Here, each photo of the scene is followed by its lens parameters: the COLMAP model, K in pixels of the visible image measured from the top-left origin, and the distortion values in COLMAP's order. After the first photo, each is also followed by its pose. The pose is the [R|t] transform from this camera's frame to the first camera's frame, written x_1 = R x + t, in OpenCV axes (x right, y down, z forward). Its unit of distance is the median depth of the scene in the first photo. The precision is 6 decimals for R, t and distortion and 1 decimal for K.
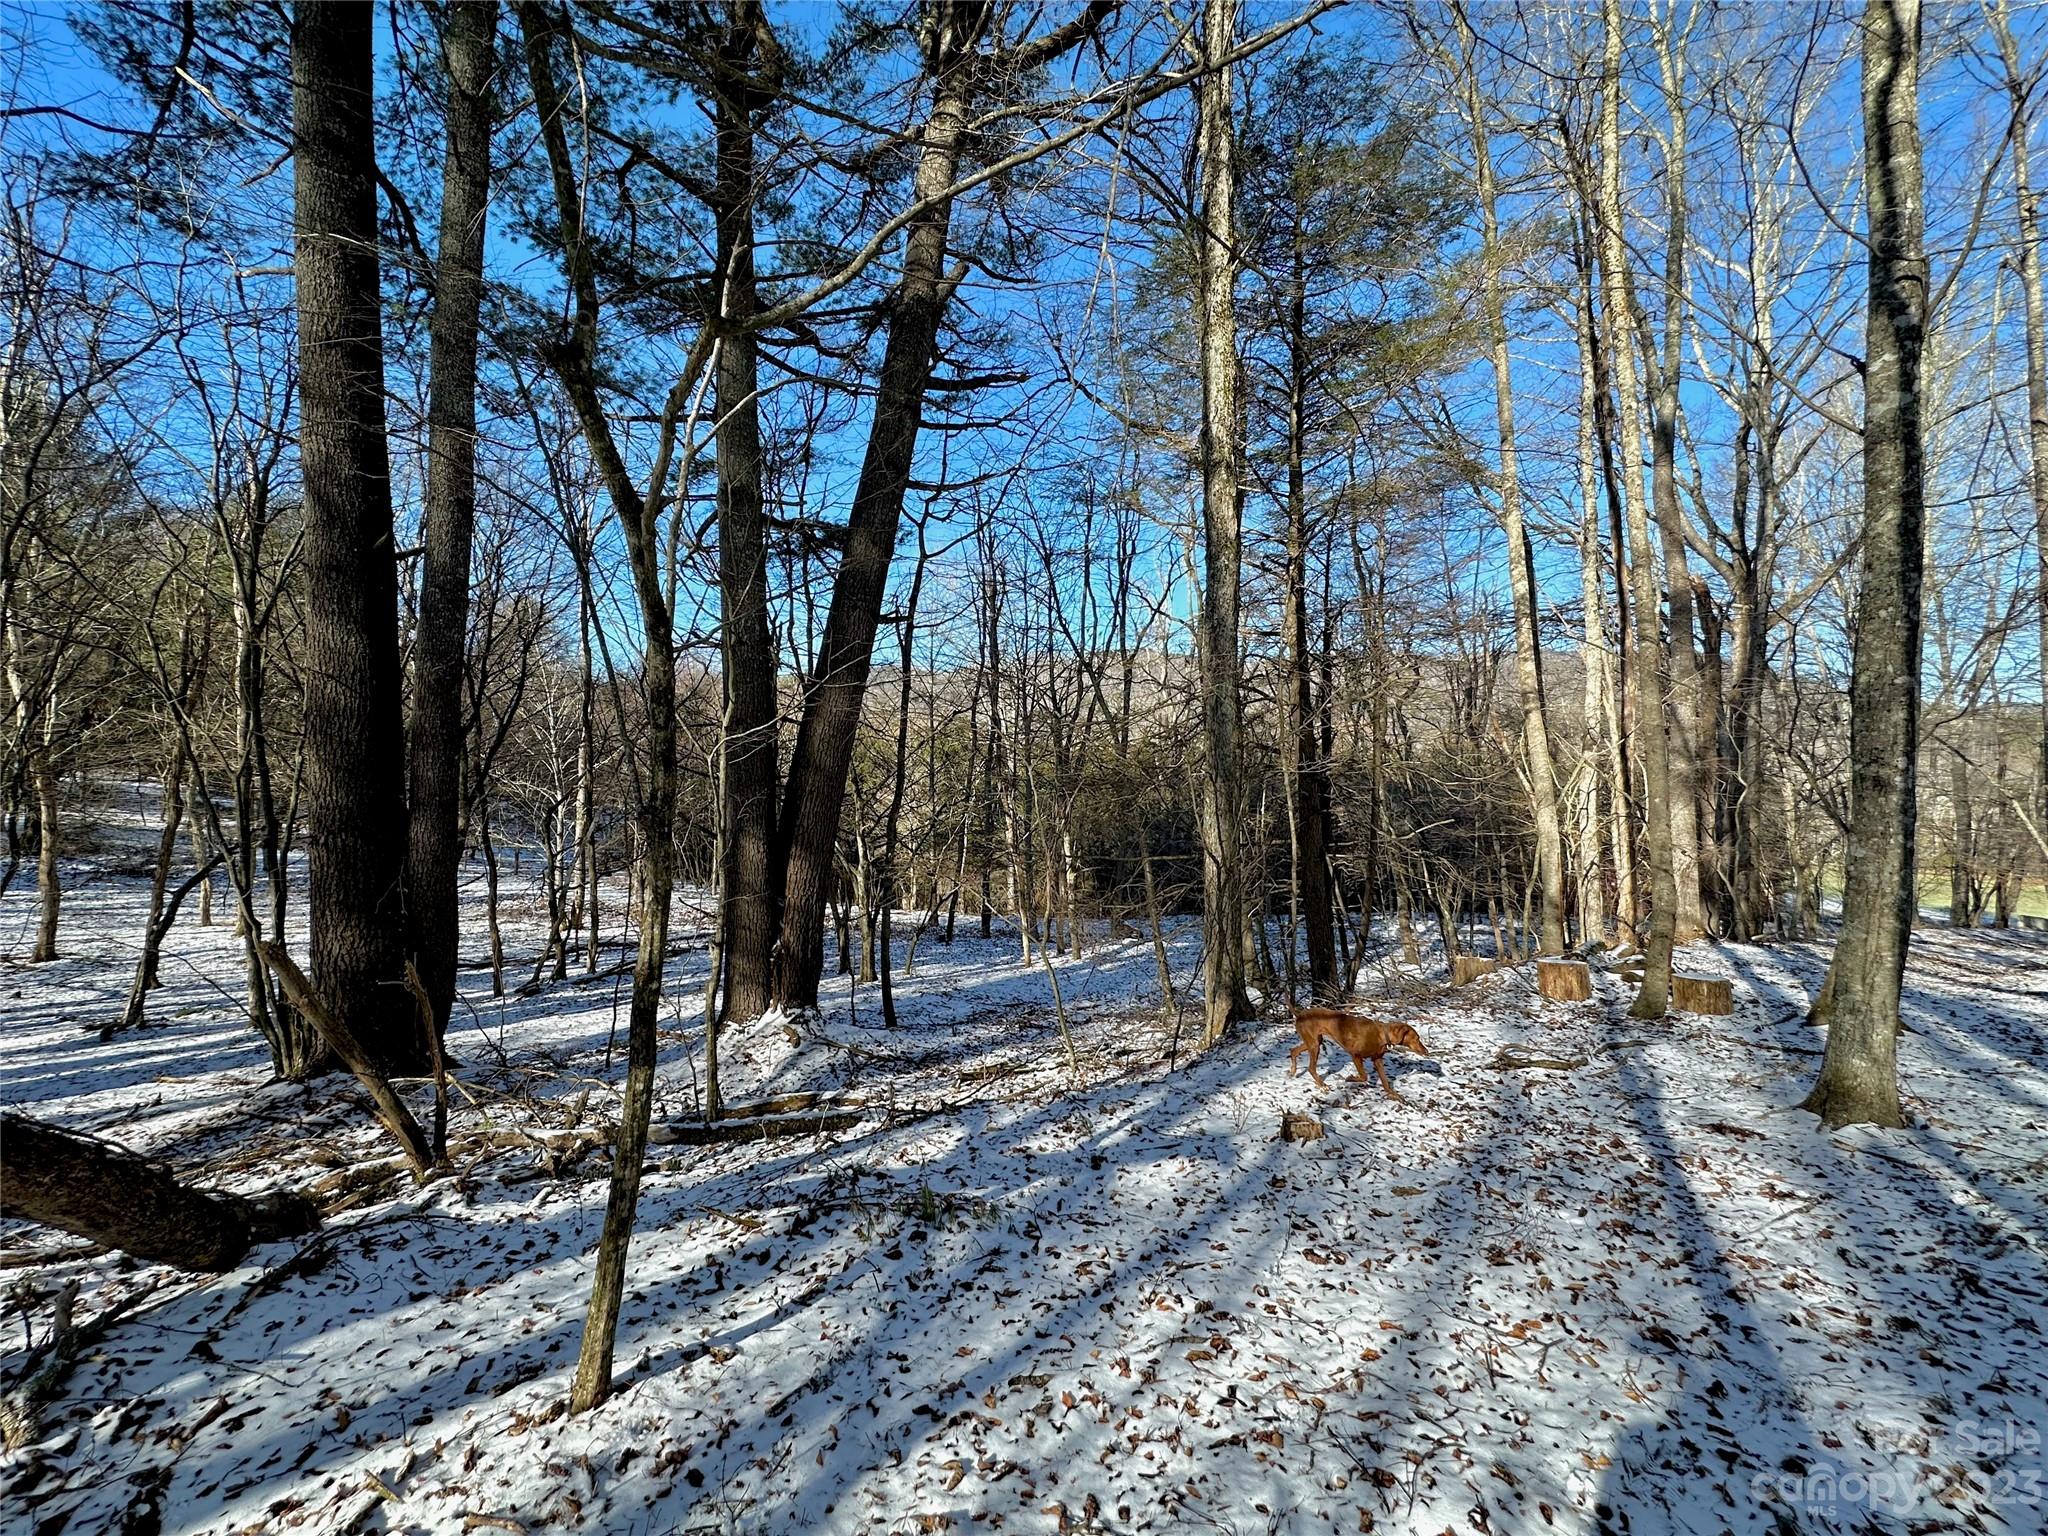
lens RADIAL K [[812.9, 0, 1024.0], [0, 812.9, 768.0], [0, 0, 1]] dist [0.001101, 0.000462]
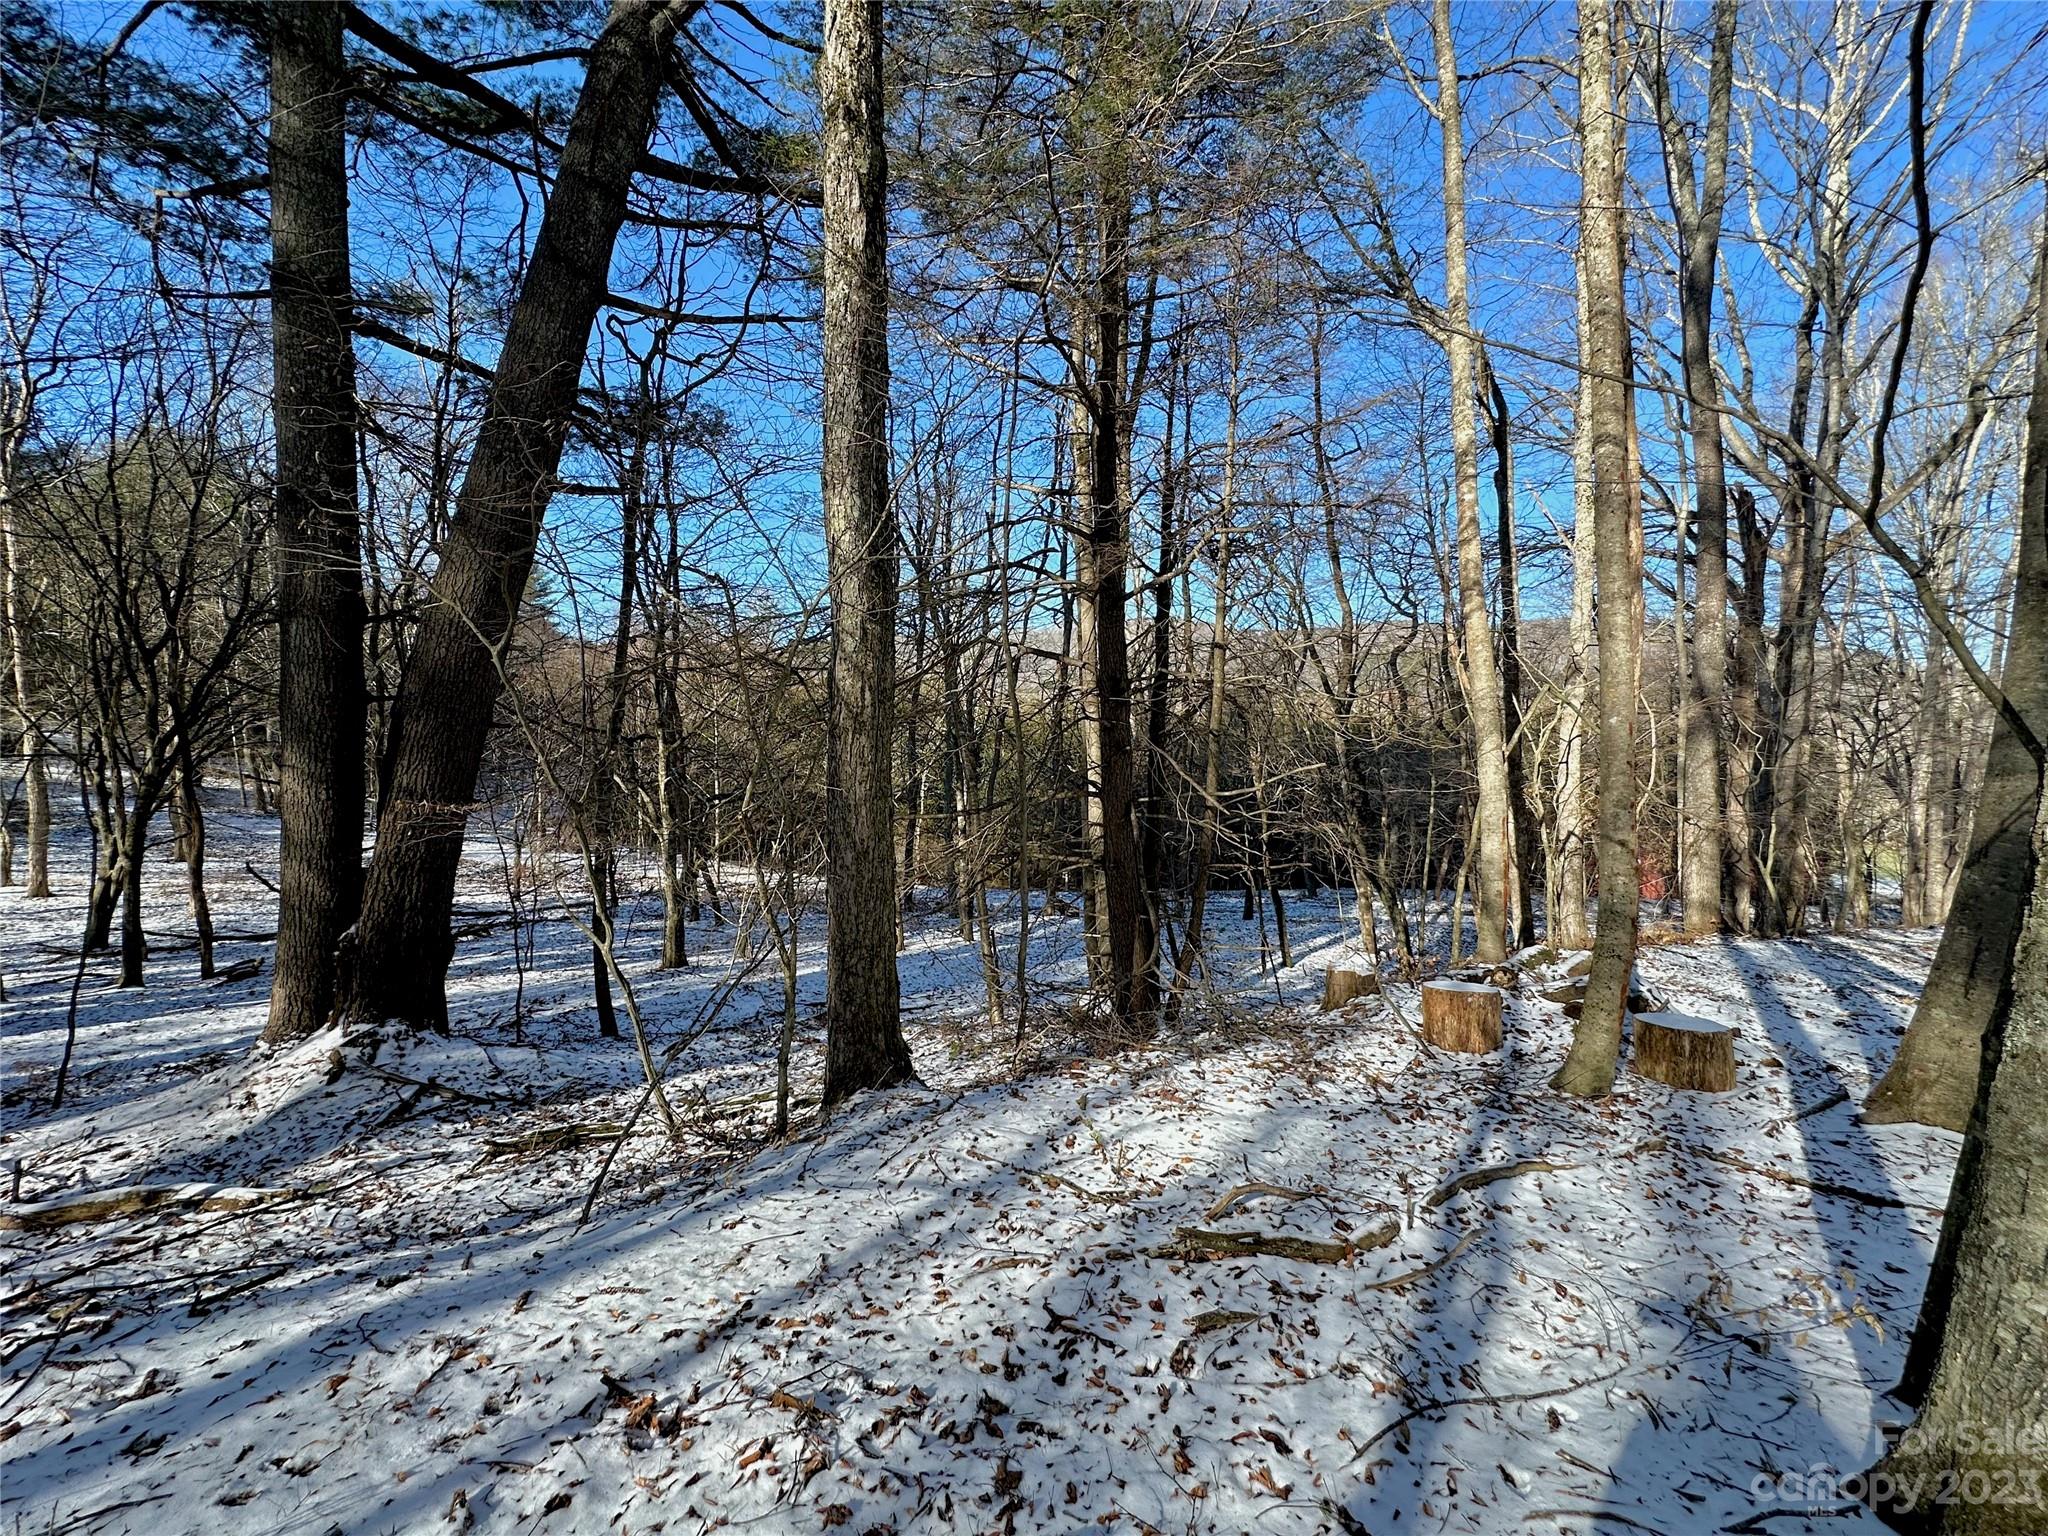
lens RADIAL K [[812.9, 0, 1024.0], [0, 812.9, 768.0], [0, 0, 1]] dist [0.001101, 0.000462]
pose [[0.999392, 0.010899, -0.033131, 0.163096], [-0.009654, 0.999250, 0.037494, 0.023926], [0.033515, -0.037151, 0.998747, 0.175715]]
